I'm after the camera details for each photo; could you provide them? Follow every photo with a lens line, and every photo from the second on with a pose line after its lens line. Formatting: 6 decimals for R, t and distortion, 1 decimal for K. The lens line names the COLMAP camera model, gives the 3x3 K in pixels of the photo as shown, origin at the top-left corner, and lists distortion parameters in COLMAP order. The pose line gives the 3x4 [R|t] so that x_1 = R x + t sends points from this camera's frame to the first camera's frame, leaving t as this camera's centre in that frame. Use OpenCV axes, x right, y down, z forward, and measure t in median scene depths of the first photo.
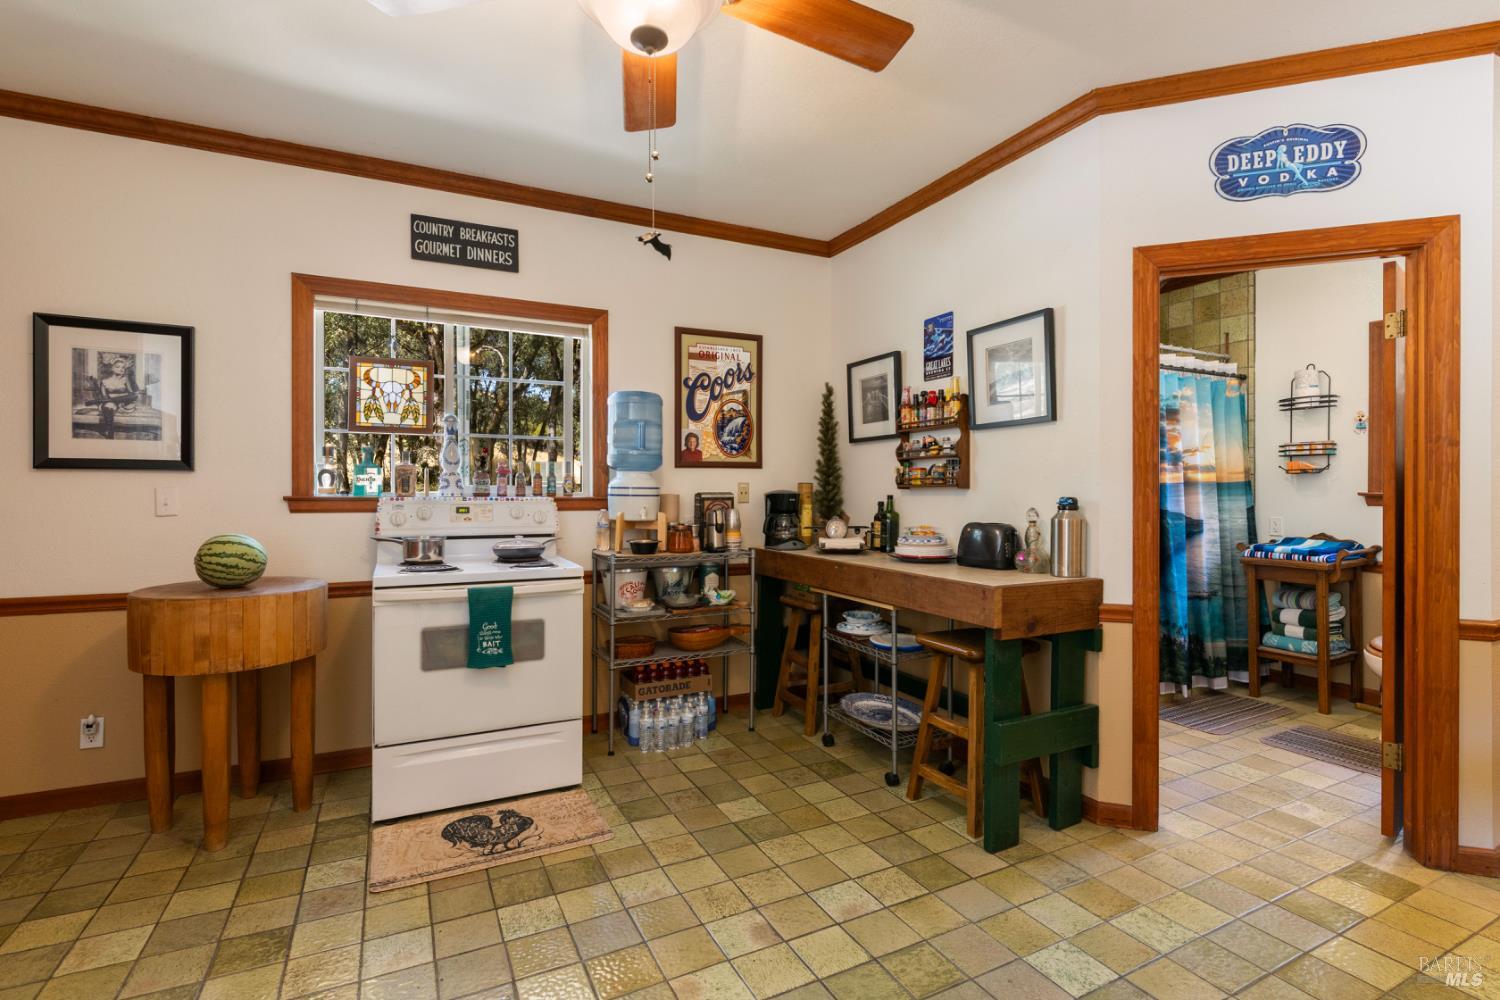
lens RADIAL K [[709.6, 0, 752.0], [0, 709.6, 493.5], [0, 0, 1]] dist [-0.003977, -0.000611]
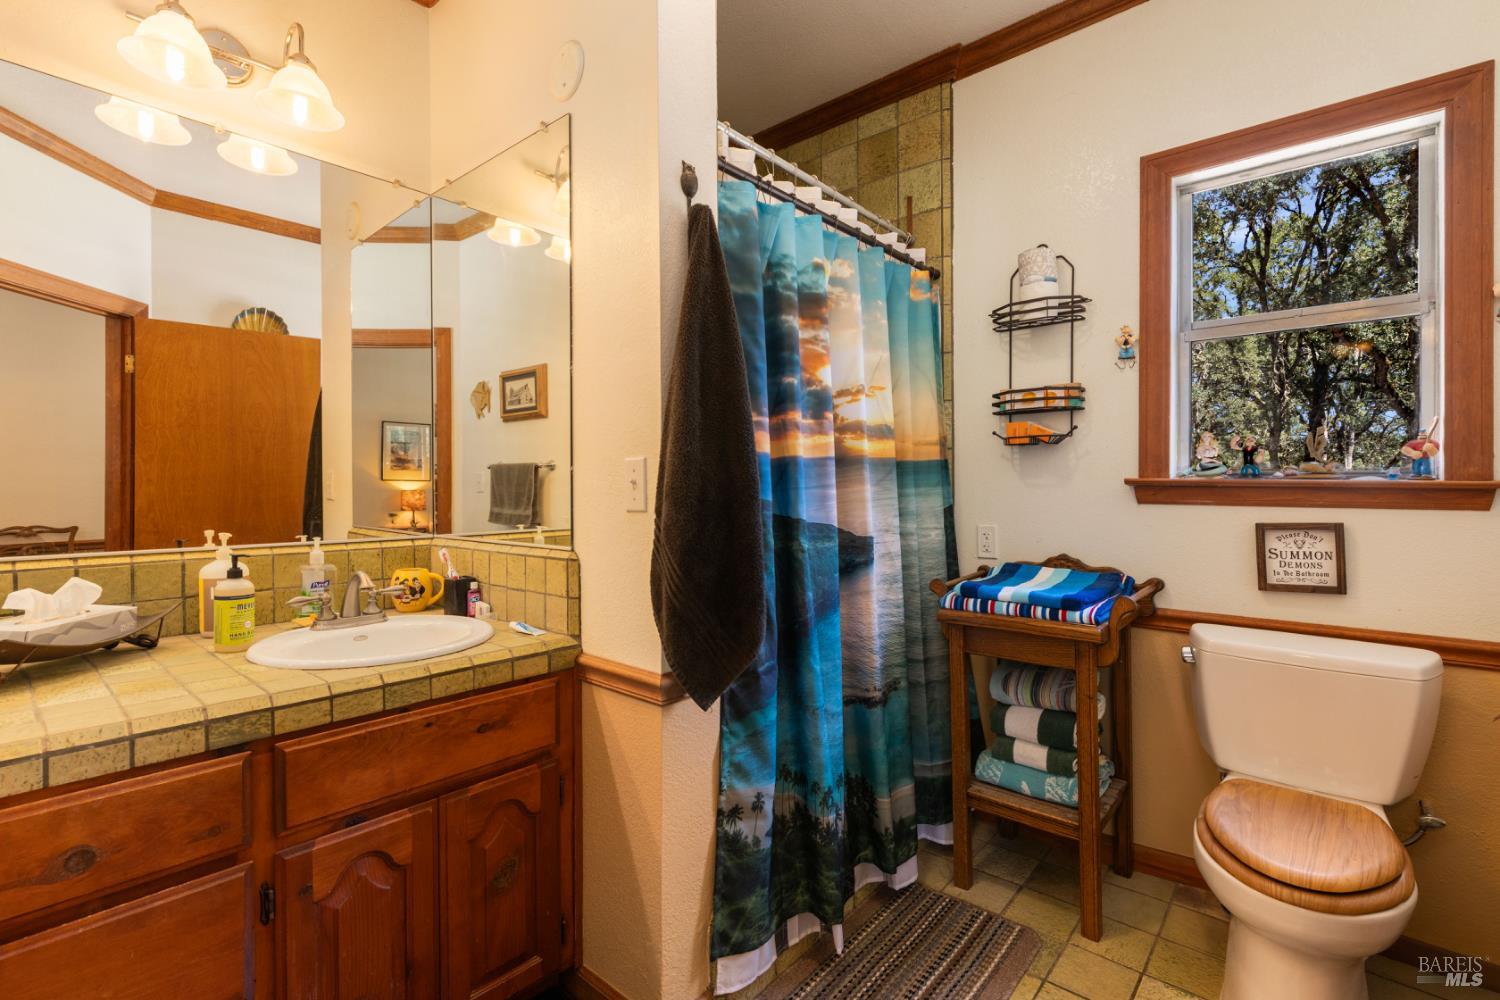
lens RADIAL K [[684.9, 0, 751.8], [0, 684.9, 491.4], [0, 0, 1]] dist [0.001463, 0.000144]
pose [[0.927597, -0.005739, 0.373539, 0.393042], [0.005708, 0.999983, 0.001189, 0.005605], [-0.373539, 0.001029, 0.927614, 0.608395]]
